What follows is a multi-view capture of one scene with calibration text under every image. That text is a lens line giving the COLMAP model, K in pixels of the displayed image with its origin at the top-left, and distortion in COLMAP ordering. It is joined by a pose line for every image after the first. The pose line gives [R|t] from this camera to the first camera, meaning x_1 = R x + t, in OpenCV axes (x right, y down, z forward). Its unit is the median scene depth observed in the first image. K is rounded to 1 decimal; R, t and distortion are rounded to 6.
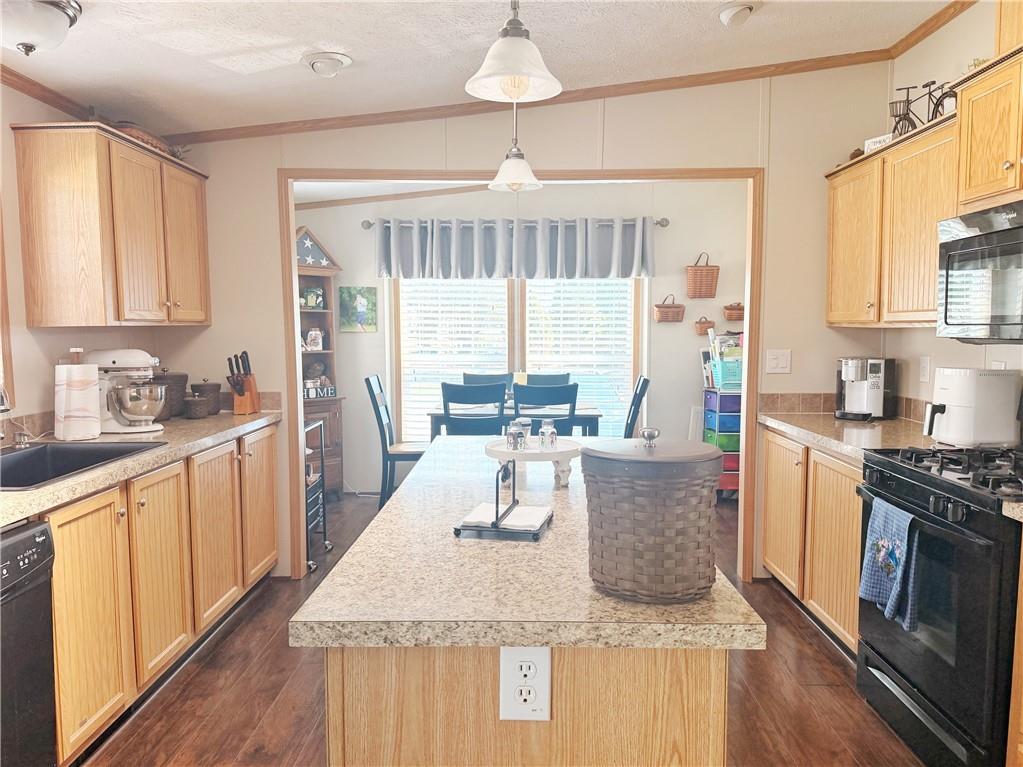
lens RADIAL K [[742.7, 0, 512.8], [0, 742.7, 391.1], [0, 0, 1]] dist [0.104600, -0.149101]
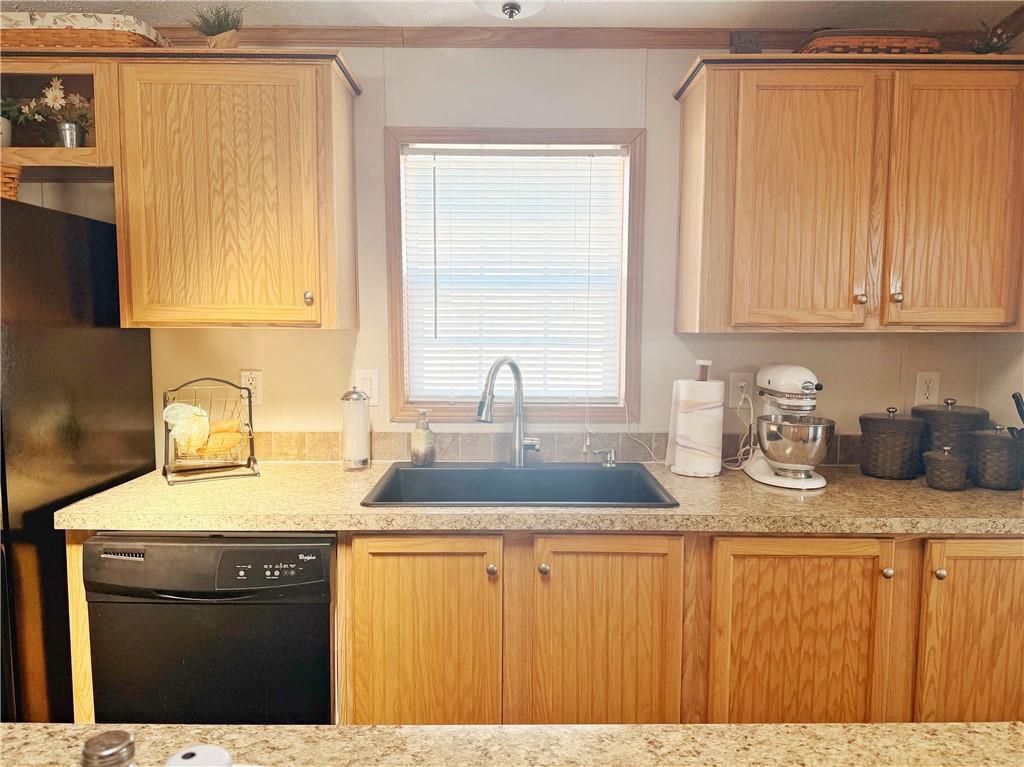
lens RADIAL K [[728.3, 0, 509.4], [0, 728.3, 379.6], [0, 0, 1]] dist [0.090925, -0.107985]
pose [[0.011170, 0.088191, -0.996041, 0.110019], [-0.090202, 0.992131, 0.086833, -0.050967], [0.995861, 0.088875, 0.019037, 0.474961]]
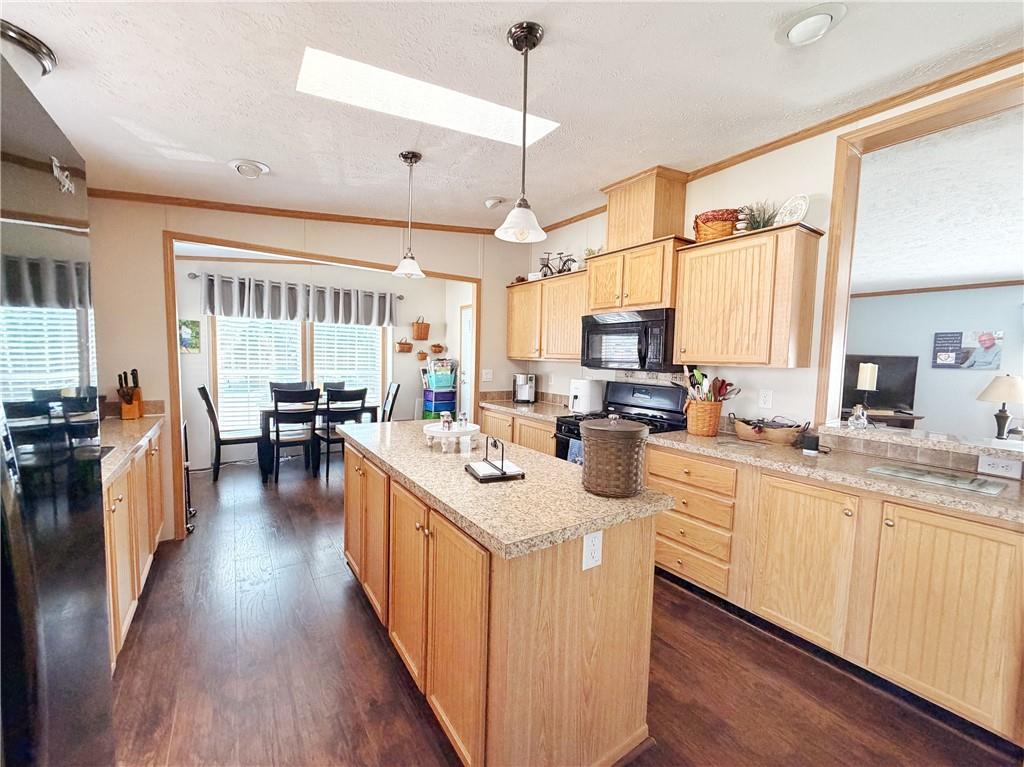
lens RADIAL K [[408.6, 0, 507.9], [0, 408.6, 385.5], [0, 0, 1]] dist [-0.001132, -0.000021]
pose [[0.817973, -0.016844, 0.575010, -0.181352], [0.020188, 0.999796, 0.000570, -0.009826], [-0.574903, 0.011141, 0.818146, 0.059293]]
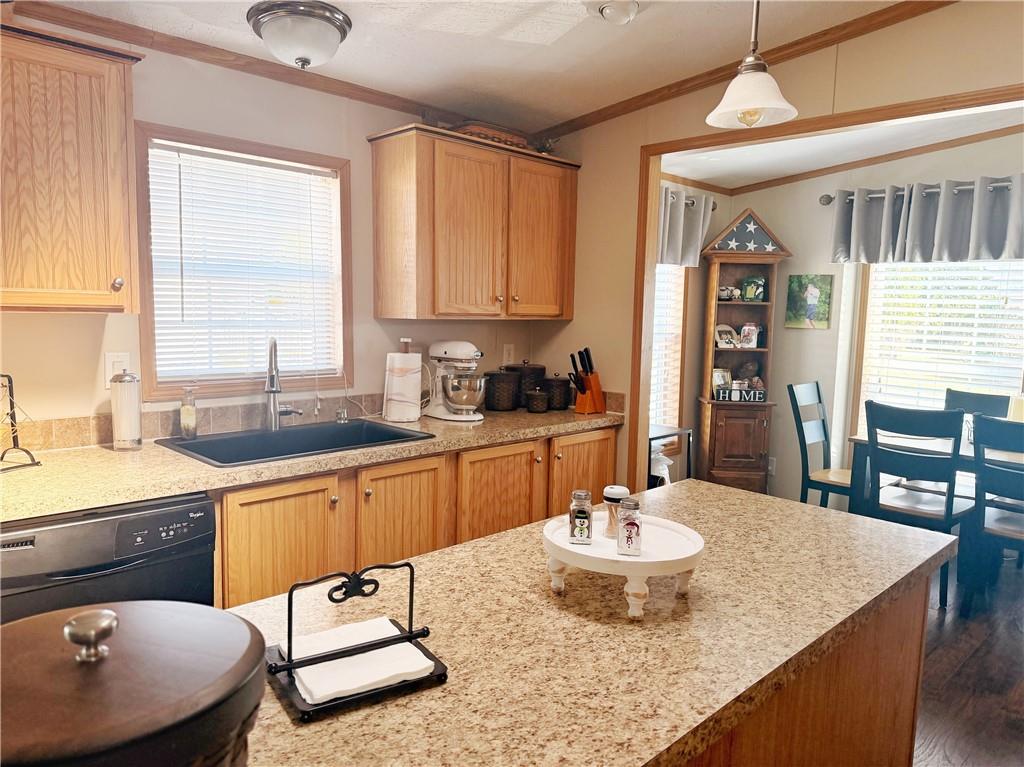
lens RADIAL K [[719.6, 0, 513.1], [0, 719.6, 387.5], [0, 0, 1]] dist [0.075568, -0.106657]
pose [[0.710884, 0.096471, -0.696662, 0.161836], [-0.085685, 0.995049, 0.050355, -0.031092], [0.698070, 0.023897, 0.715630, 0.219336]]
